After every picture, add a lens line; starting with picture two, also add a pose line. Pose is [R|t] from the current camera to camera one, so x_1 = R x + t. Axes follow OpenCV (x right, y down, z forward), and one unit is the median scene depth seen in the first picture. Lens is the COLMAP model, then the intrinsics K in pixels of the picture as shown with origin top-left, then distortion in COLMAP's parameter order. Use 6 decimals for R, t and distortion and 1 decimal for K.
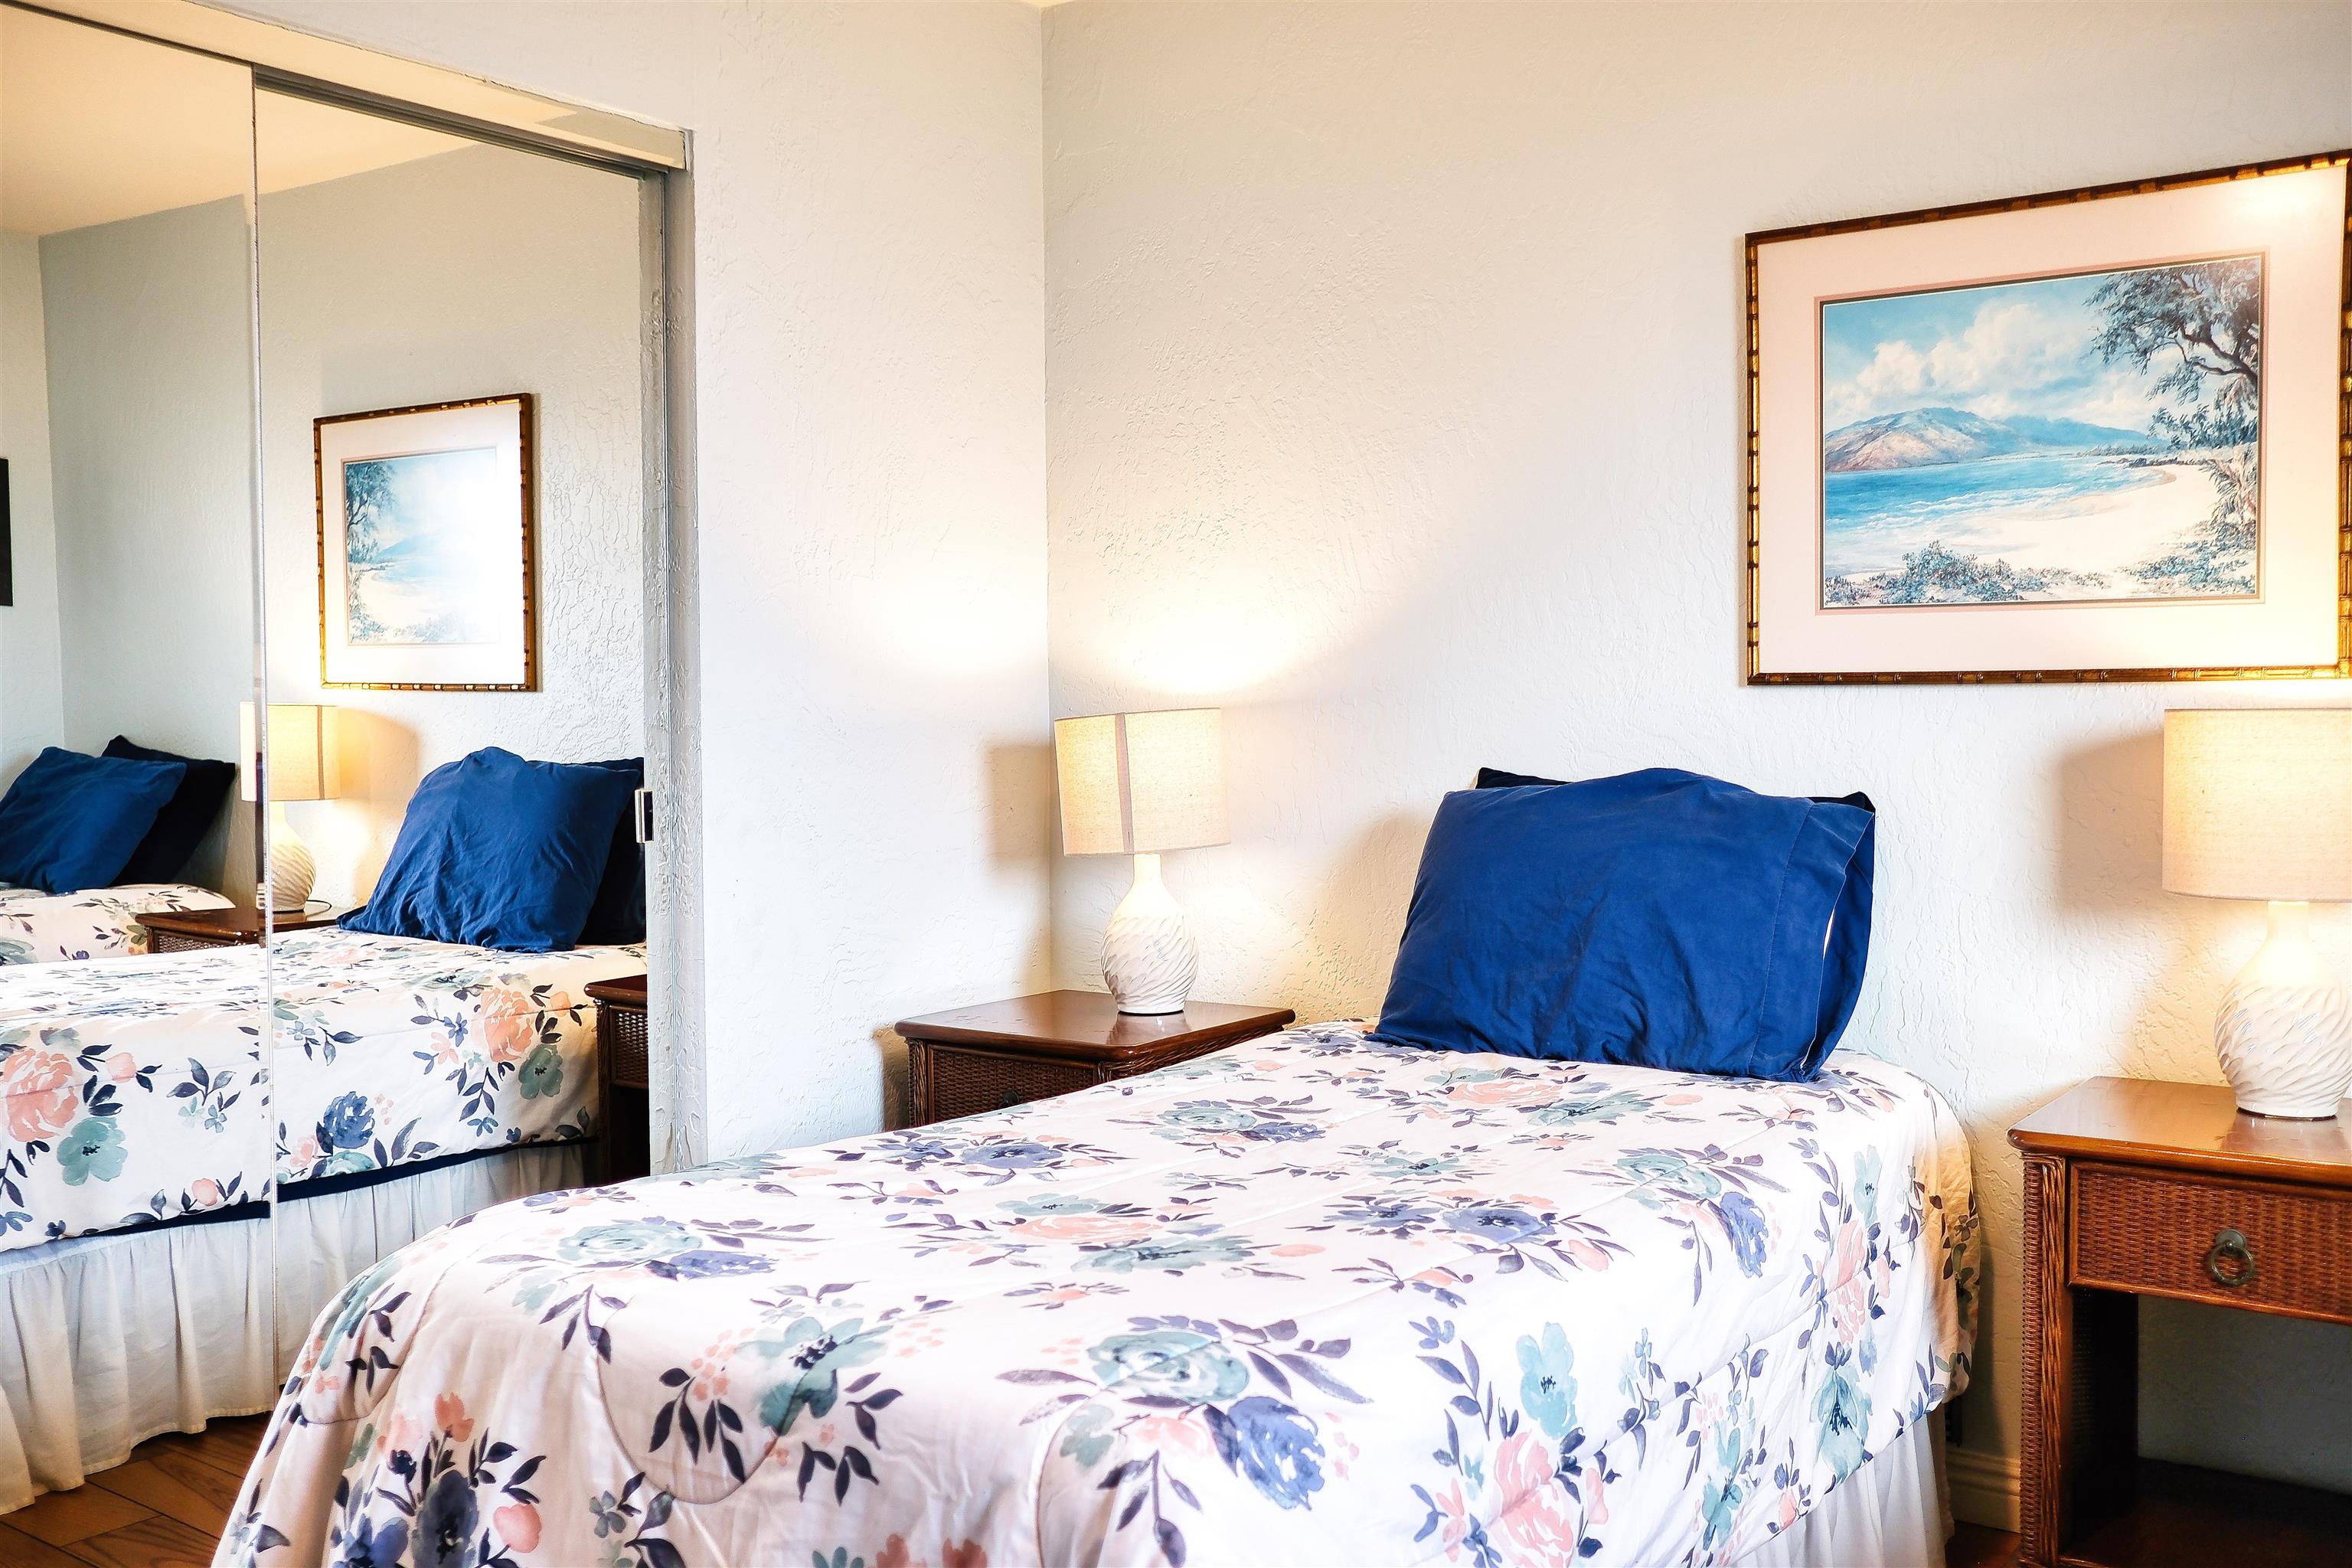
lens RADIAL K [[2340.3, 0, 1176.0], [0, 2340.3, 784.0], [0, 0, 1]] dist [0.007421, 0.006263]
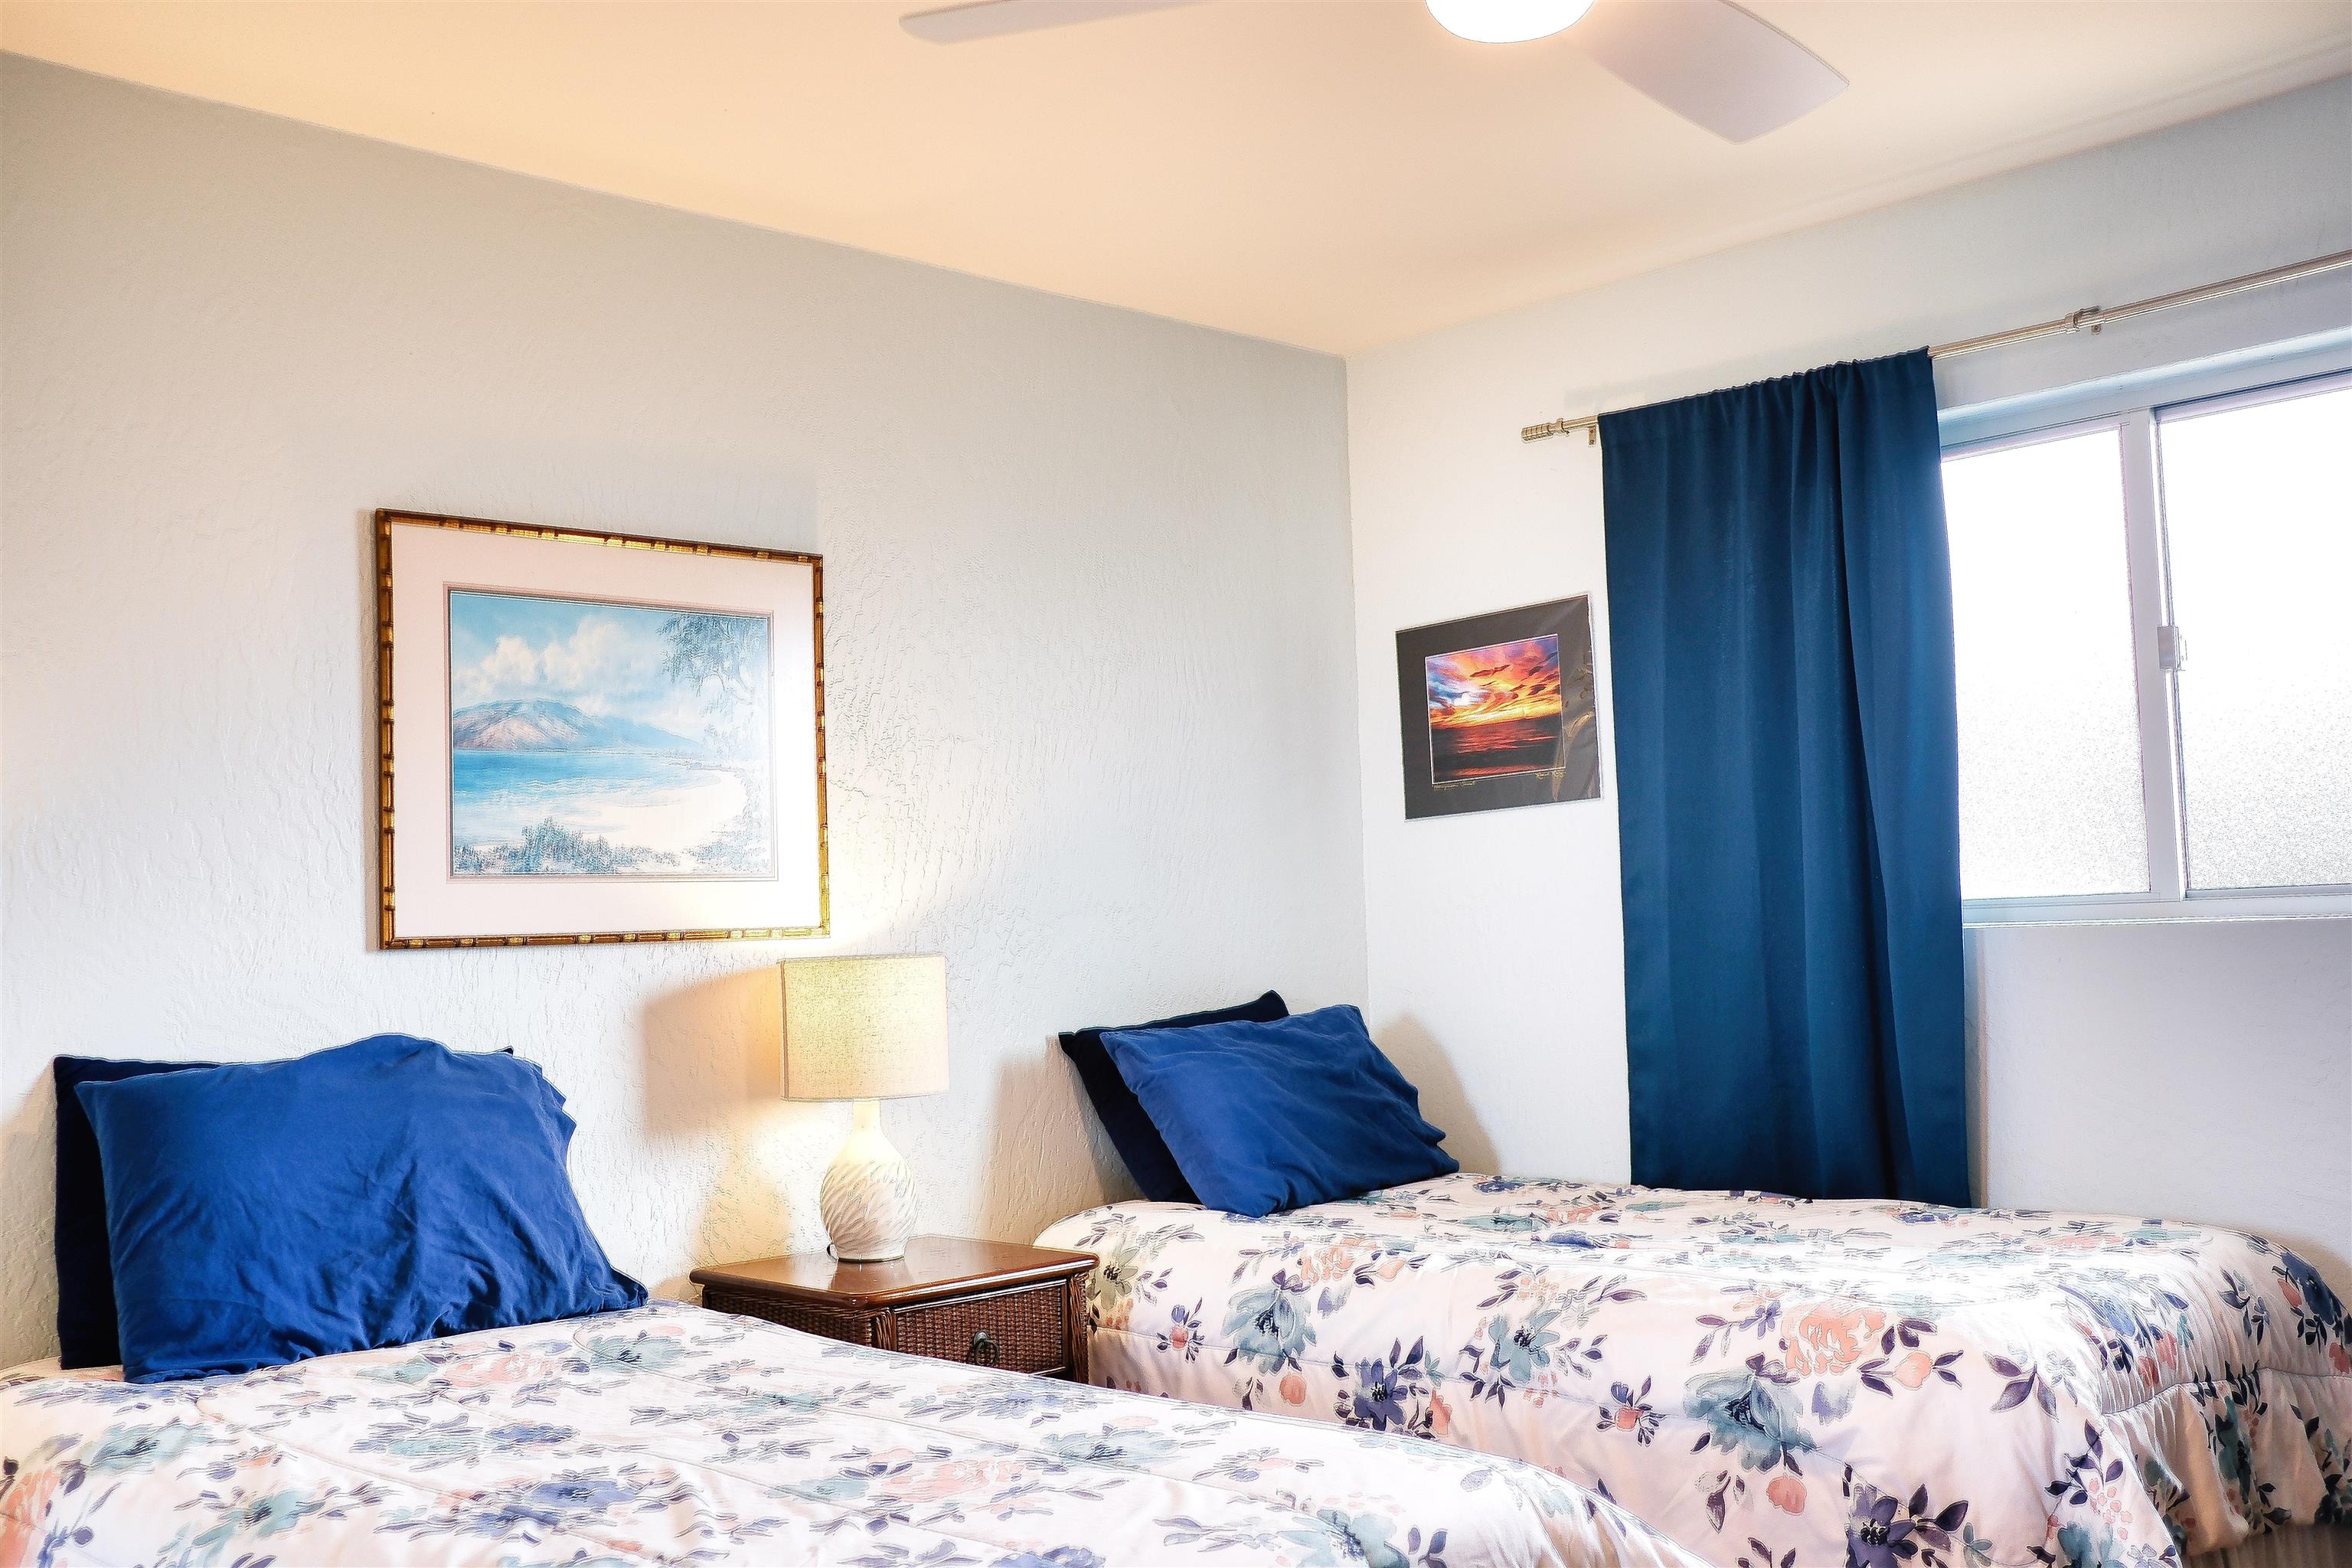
lens RADIAL K [[2379.9, 0, 1176.0], [0, 2379.9, 784.0], [0, 0, 1]] dist [-0.060975, 0.003334]
pose [[0.125281, 0.064159, 0.990045, -0.764937], [0.068652, 0.994954, -0.073165, -0.016334], [-0.989743, 0.077134, 0.120244, 0.565820]]
